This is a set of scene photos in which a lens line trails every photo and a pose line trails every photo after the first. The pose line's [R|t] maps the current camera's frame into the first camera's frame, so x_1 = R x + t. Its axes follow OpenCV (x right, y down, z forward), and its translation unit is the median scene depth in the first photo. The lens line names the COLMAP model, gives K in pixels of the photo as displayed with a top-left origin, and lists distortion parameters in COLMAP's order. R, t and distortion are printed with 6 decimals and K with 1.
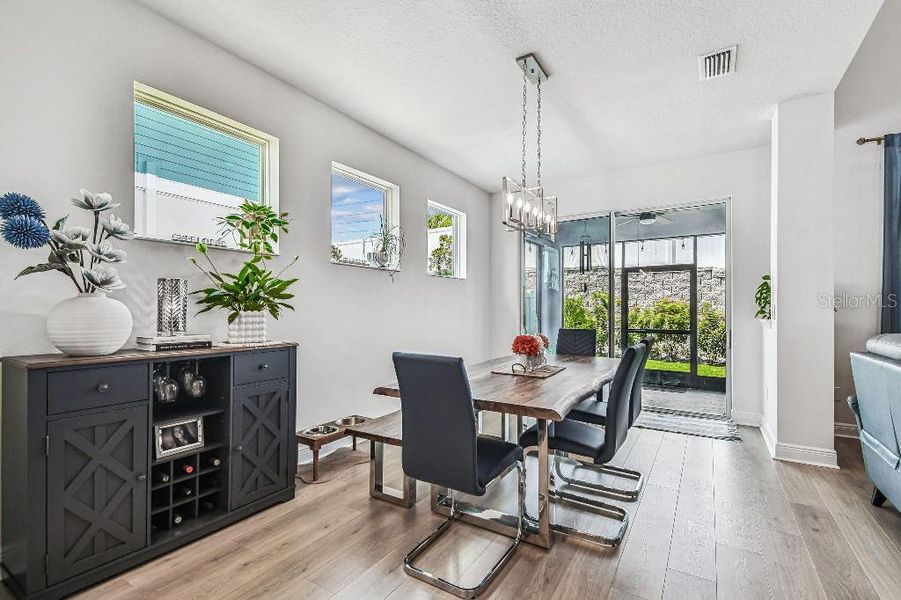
lens RADIAL K [[407.7, 0, 458.5], [0, 407.7, 307.7], [0, 0, 1]] dist [0.021240, -0.007994]
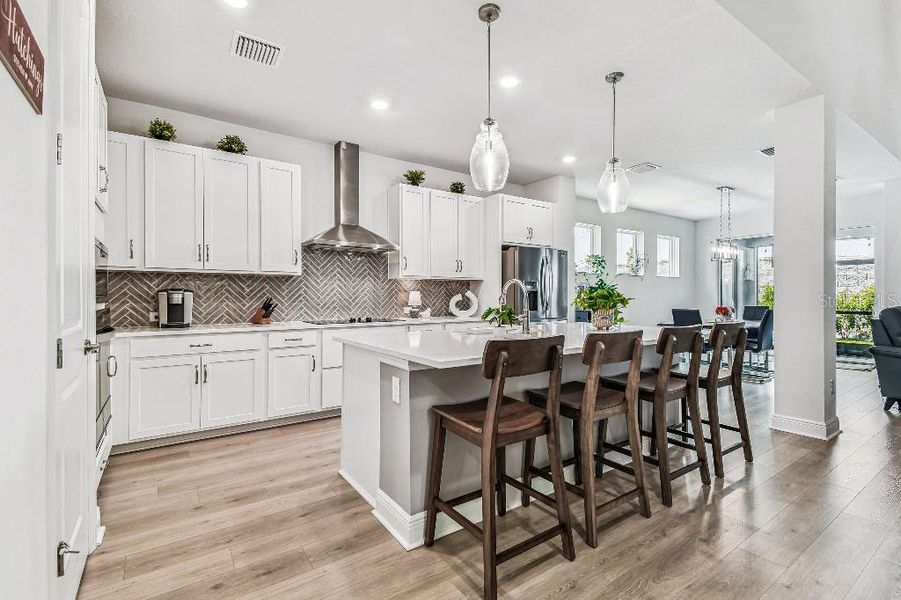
lens RADIAL K [[407.7, 0, 447.4], [0, 407.7, 299.1], [0, 0, 1]] dist [0.021240, -0.007994]
pose [[0.910965, -0.000318, -0.412483, -0.312553], [0.002062, 0.999991, 0.003783, 0.014085], [0.412478, -0.004297, 0.910958, -1.876369]]
